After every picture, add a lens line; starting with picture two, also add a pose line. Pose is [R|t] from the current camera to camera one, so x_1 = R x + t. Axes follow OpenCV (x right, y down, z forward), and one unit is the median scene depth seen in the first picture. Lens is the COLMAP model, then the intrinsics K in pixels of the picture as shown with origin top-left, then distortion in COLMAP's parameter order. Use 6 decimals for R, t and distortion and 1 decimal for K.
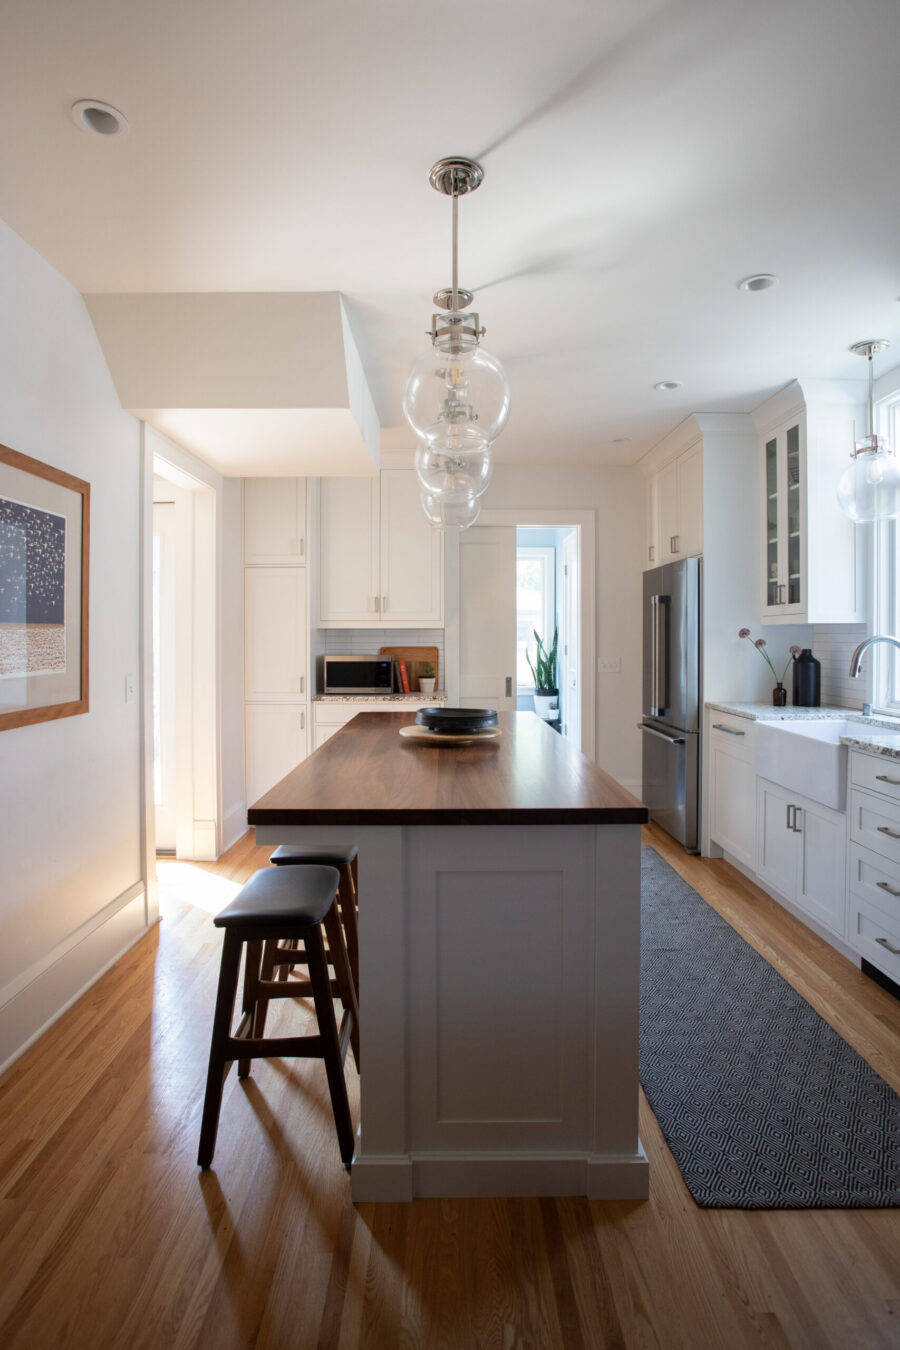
lens RADIAL K [[693.8, 0, 450.8], [0, 693.8, 640.8], [0, 0, 1]] dist [-0.049454, 0.026956]
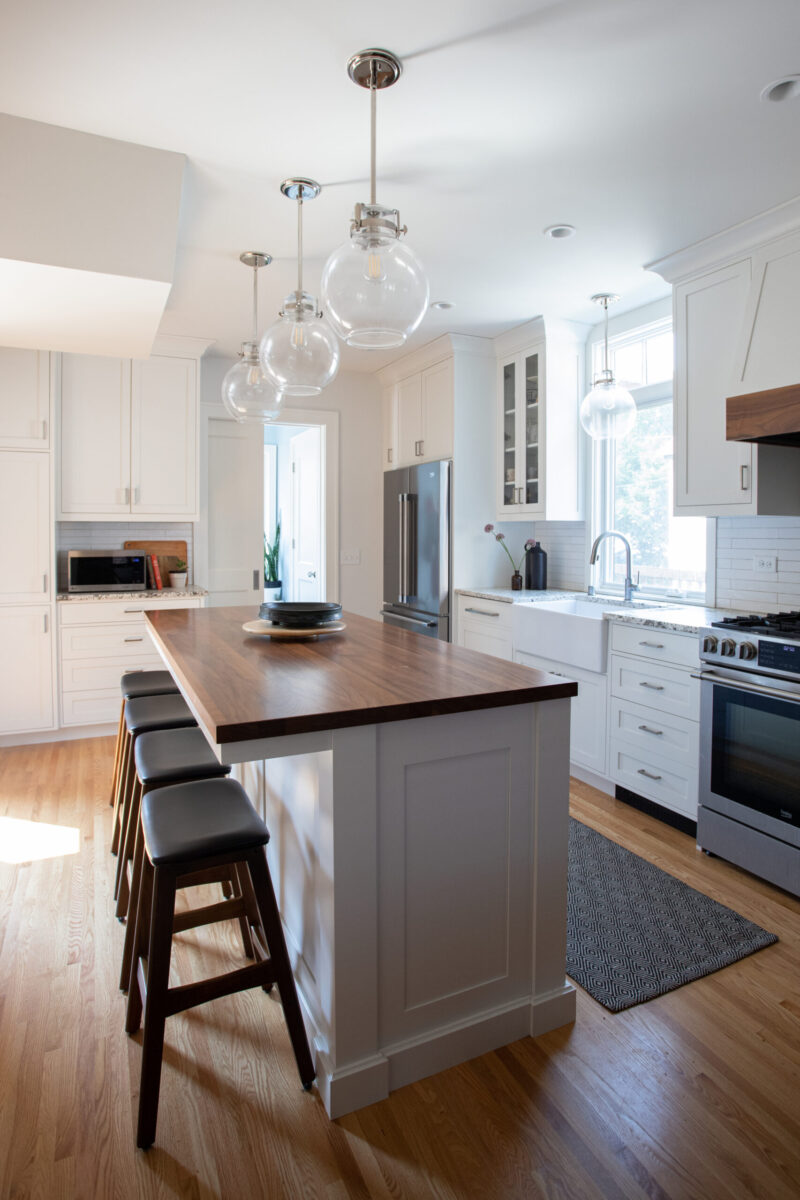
lens RADIAL K [[654.0, 0, 398.8], [0, 654.0, 543.8], [0, 0, 1]] dist [-0.076078, 0.040107]
pose [[0.909073, -0.003794, 0.416619, -0.215299], [-0.001746, 0.999915, 0.012915, 0.001148], [-0.416633, -0.012468, 0.908989, 0.081268]]
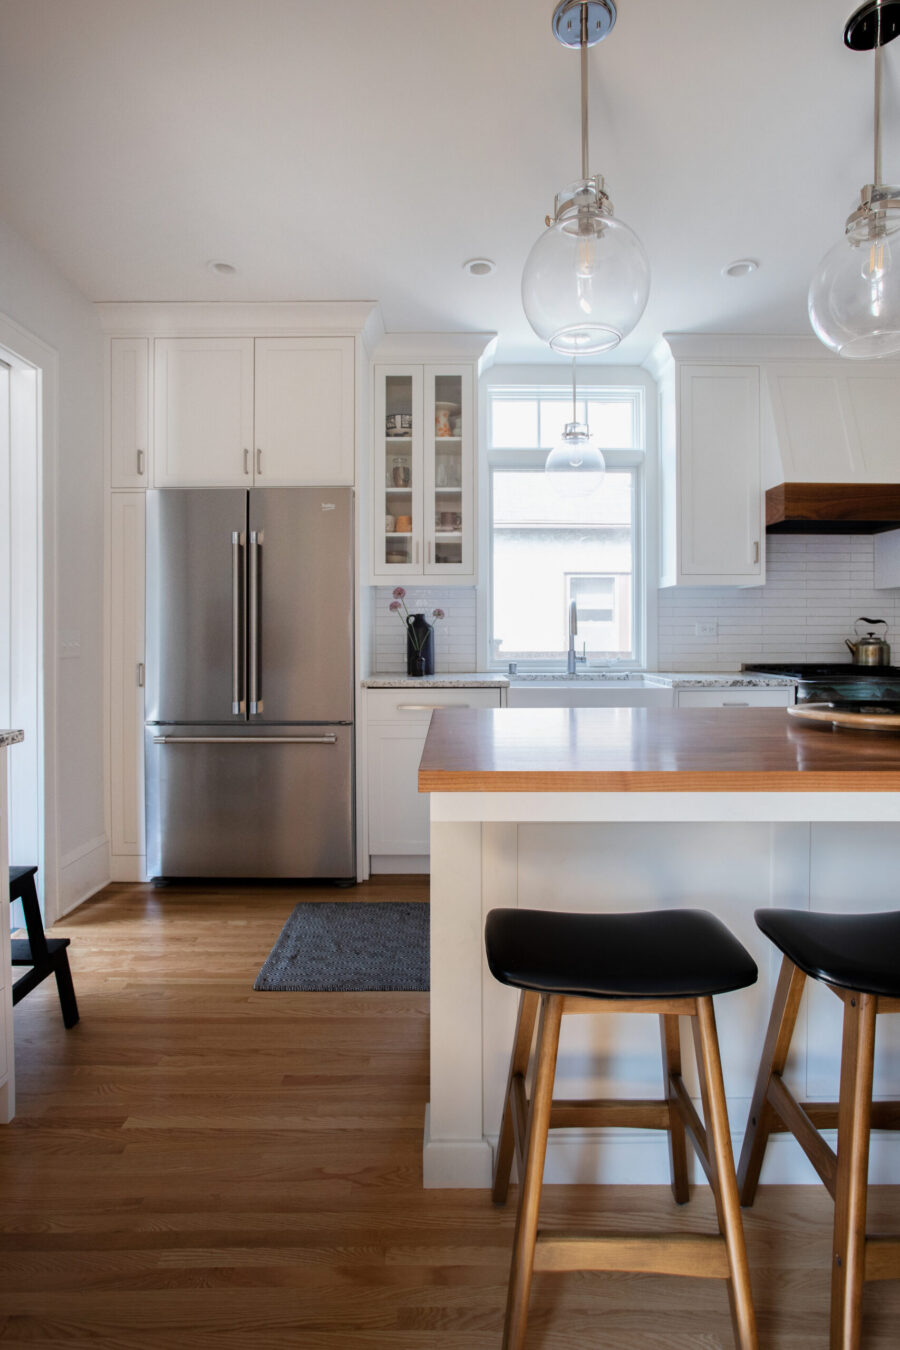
lens RADIAL K [[693.8, 0, 450.8], [0, 693.8, 640.8], [0, 0, 1]] dist [-0.049454, 0.026956]
pose [[0.009786, -0.011142, 0.999890, -0.531045], [0.006291, 0.999919, 0.011081, 0.047734], [-0.999932, 0.006182, 0.009855, 1.176289]]
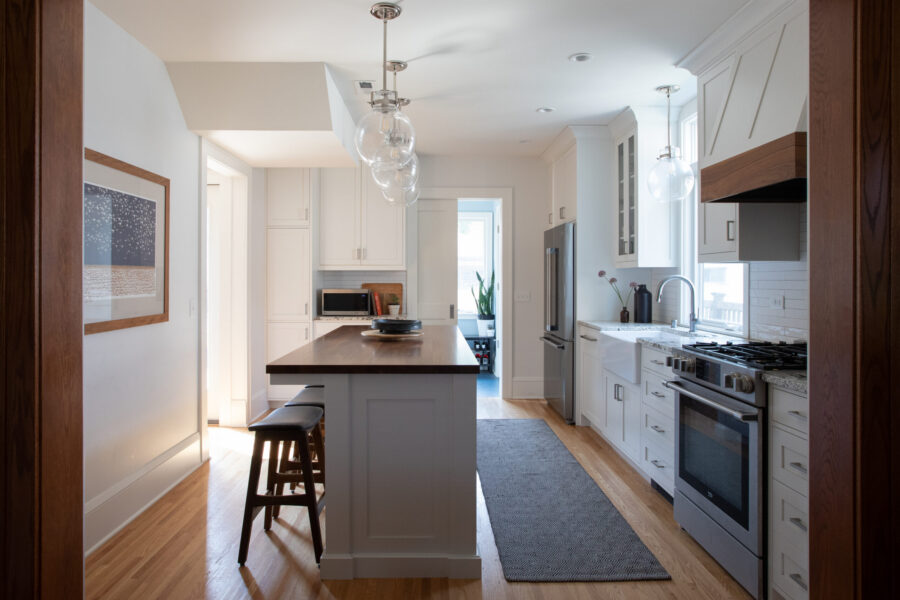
lens RADIAL K [[558.1, 0, 435.5], [0, 558.1, 278.5], [0, 0, 1]] dist [-0.008061, 0.000444]
pose [[0.999998, 0.002003, 0.000579, 0.083518], [-0.002000, 0.999982, -0.005665, 0.008397], [-0.000591, 0.005664, 0.999984, -0.262131]]
